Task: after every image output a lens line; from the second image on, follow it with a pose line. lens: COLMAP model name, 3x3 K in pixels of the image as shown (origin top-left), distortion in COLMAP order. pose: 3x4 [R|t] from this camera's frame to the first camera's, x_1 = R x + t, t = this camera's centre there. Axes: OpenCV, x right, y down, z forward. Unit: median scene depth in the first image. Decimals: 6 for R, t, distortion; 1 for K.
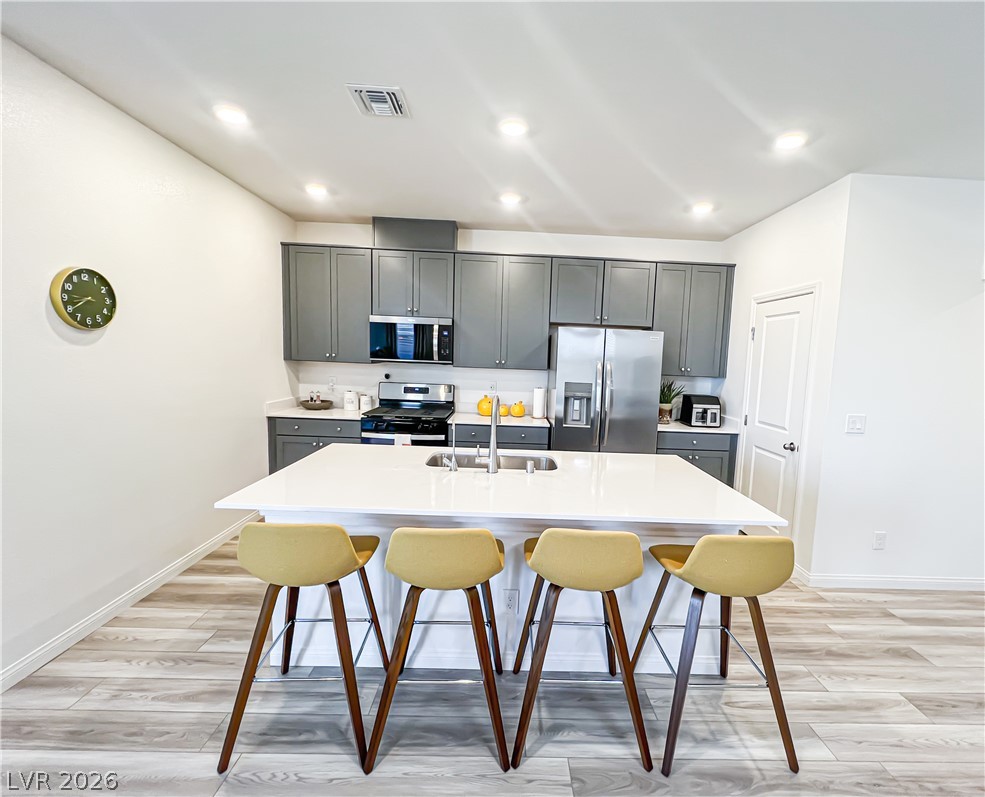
lens RADIAL K [[444.1, 0, 520.5], [0, 444.1, 399.2], [0, 0, 1]] dist [0.001298, 0.000706]
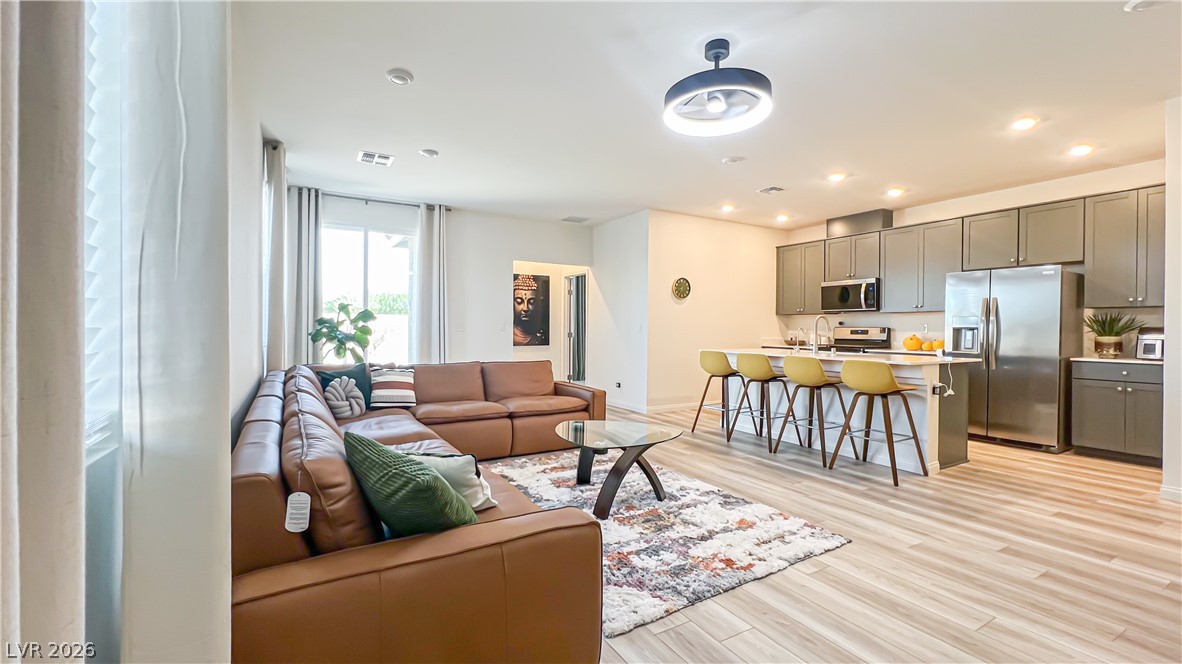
lens RADIAL K [[491.0, 0, 566.9], [0, 491.0, 337.6], [0, 0, 1]] dist [-0.010280, 0.000966]
pose [[0.454324, -0.019968, -0.890613, 0.776176], [-0.078067, 0.995010, -0.062133, 0.178731], [0.887410, 0.097756, 0.450498, -0.540838]]
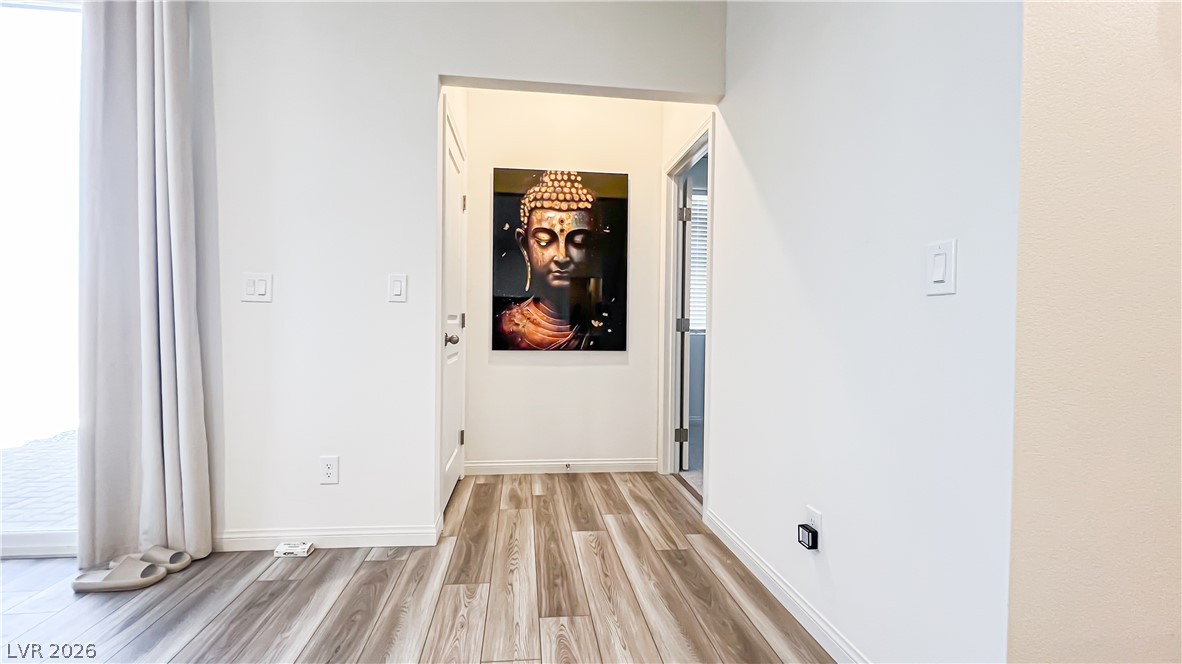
lens RADIAL K [[480.7, 0, 590.1], [0, 480.7, 323.0], [0, 0, 1]] dist [-0.000317, -0.000005]
pose [[0.107249, -0.045498, -0.993191, -0.310493], [-0.113068, 0.991913, -0.057649, 0.095032], [0.987782, 0.118481, 0.101237, 0.181351]]
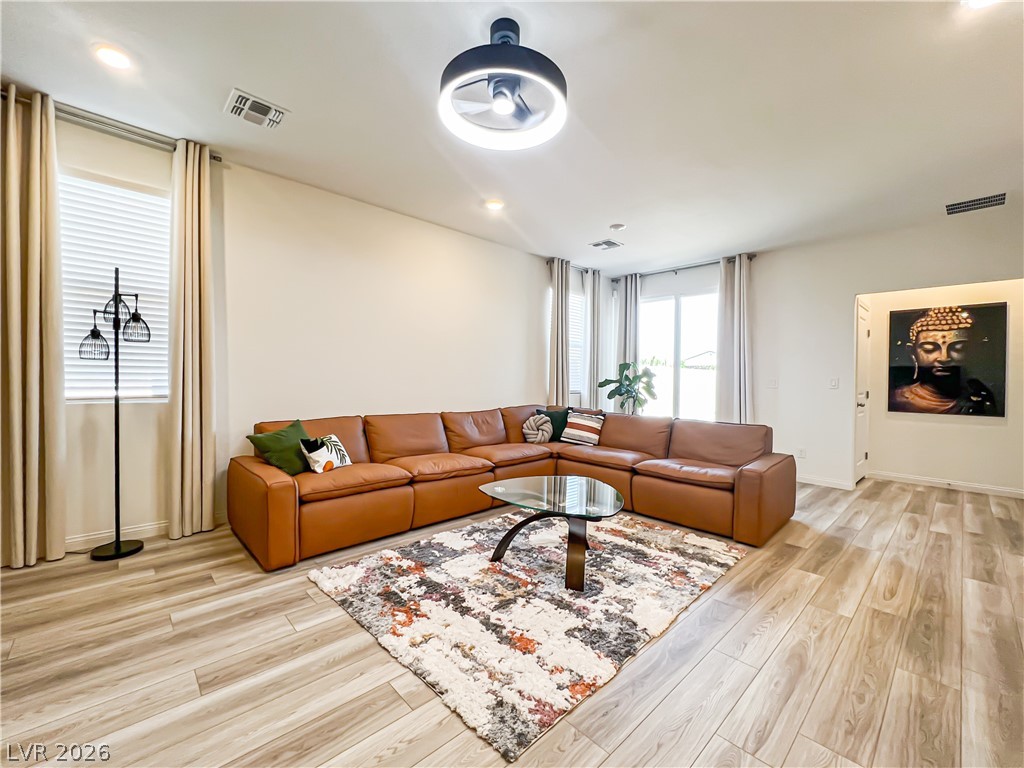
lens RADIAL K [[421.9, 0, 494.5], [0, 421.9, 384.6], [0, 0, 1]] dist [0.000273, 0.000171]
pose [[-0.764069, -0.045940, -0.643496, 0.582786], [-0.114836, 0.991217, 0.065589, 0.085332], [0.634831, 0.124011, -0.762634, 0.310731]]
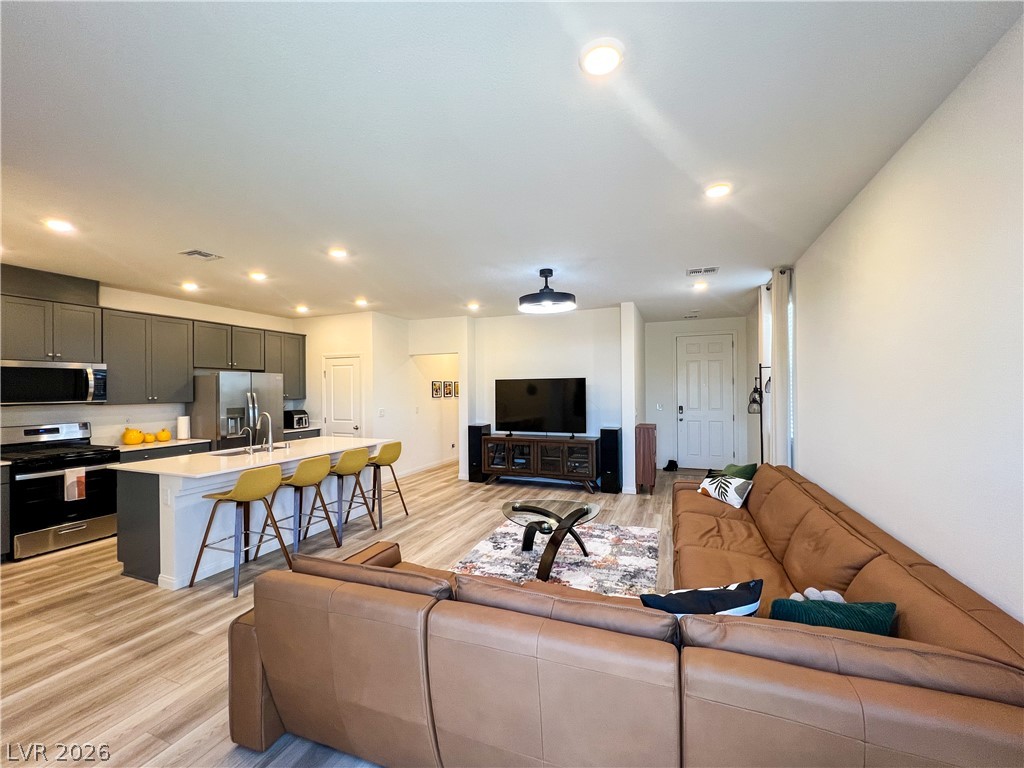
lens RADIAL K [[410.7, 0, 514.8], [0, 410.7, 381.8], [0, 0, 1]] dist [-0.001000, -0.000473]
pose [[0.396143, -0.029182, 0.917725, -0.725294], [0.117855, 0.992843, -0.019302, 0.013867], [-0.910594, 0.115805, 0.396747, -0.404306]]
